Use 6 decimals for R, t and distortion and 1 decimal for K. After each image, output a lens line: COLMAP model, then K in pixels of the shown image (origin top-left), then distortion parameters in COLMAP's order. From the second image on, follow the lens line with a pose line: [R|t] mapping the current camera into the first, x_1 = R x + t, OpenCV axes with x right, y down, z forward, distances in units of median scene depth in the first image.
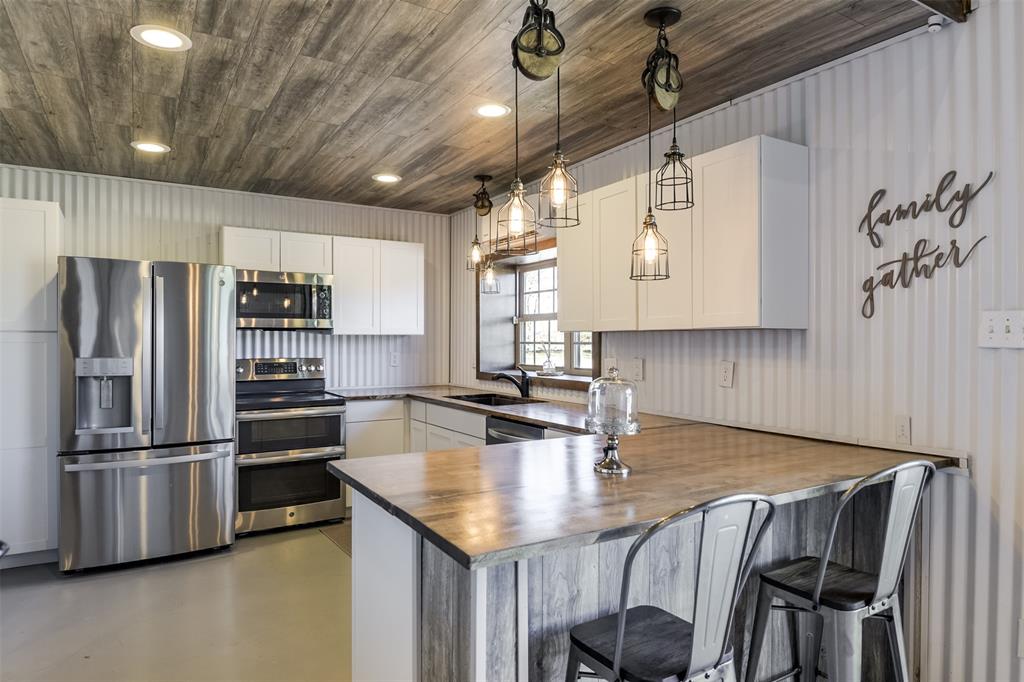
lens RADIAL K [[616.6, 0, 512.0], [0, 616.6, 341.0], [0, 0, 1]] dist [-0.001646, -0.002587]
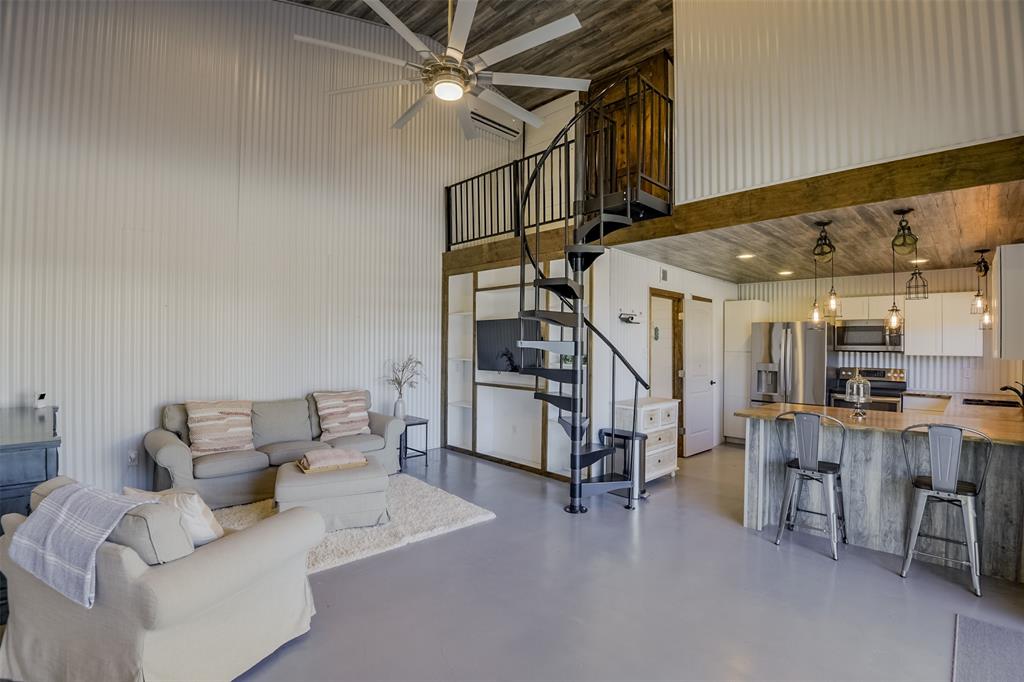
lens RADIAL K [[478.5, 0, 506.9], [0, 478.5, 341.1], [0, 0, 1]] dist [-0.002648, -0.024497]
pose [[0.223660, -0.006158, -0.974648, 0.749259], [-0.014034, 0.999856, -0.009538, -0.022765], [0.974566, 0.015811, 0.223542, -0.338056]]
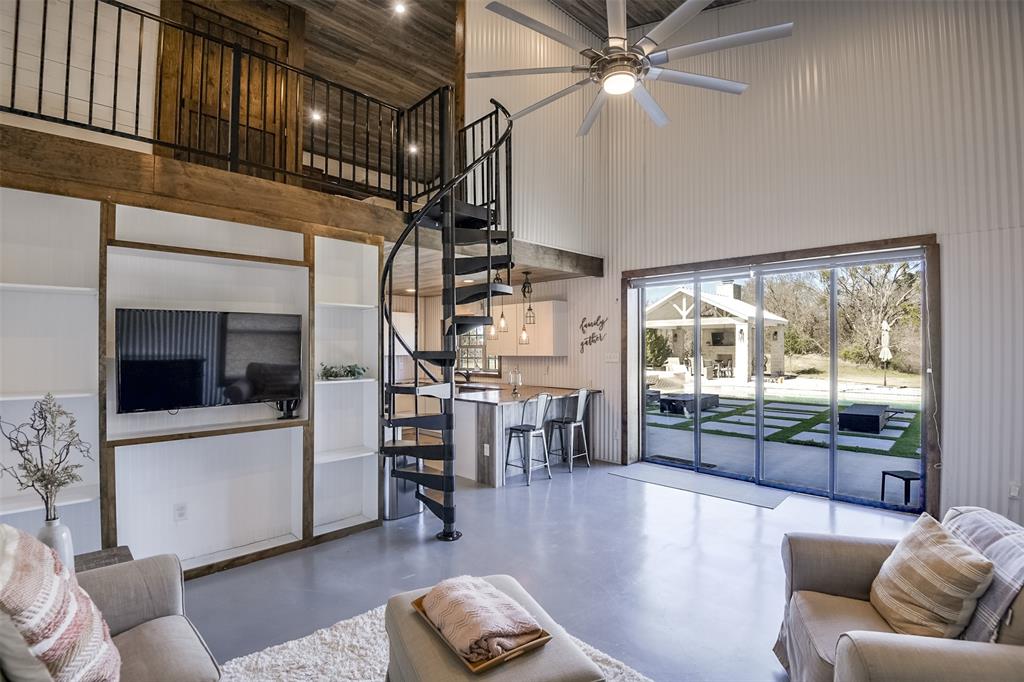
lens RADIAL K [[476.9, 0, 506.5], [0, 476.9, 343.2], [0, 0, 1]] dist [-0.001117, -0.000089]
pose [[0.972226, -0.002984, 0.234025, -0.269199], [0.005652, 0.999926, -0.010732, -0.037562], [-0.233976, 0.011757, 0.972171, -0.864762]]
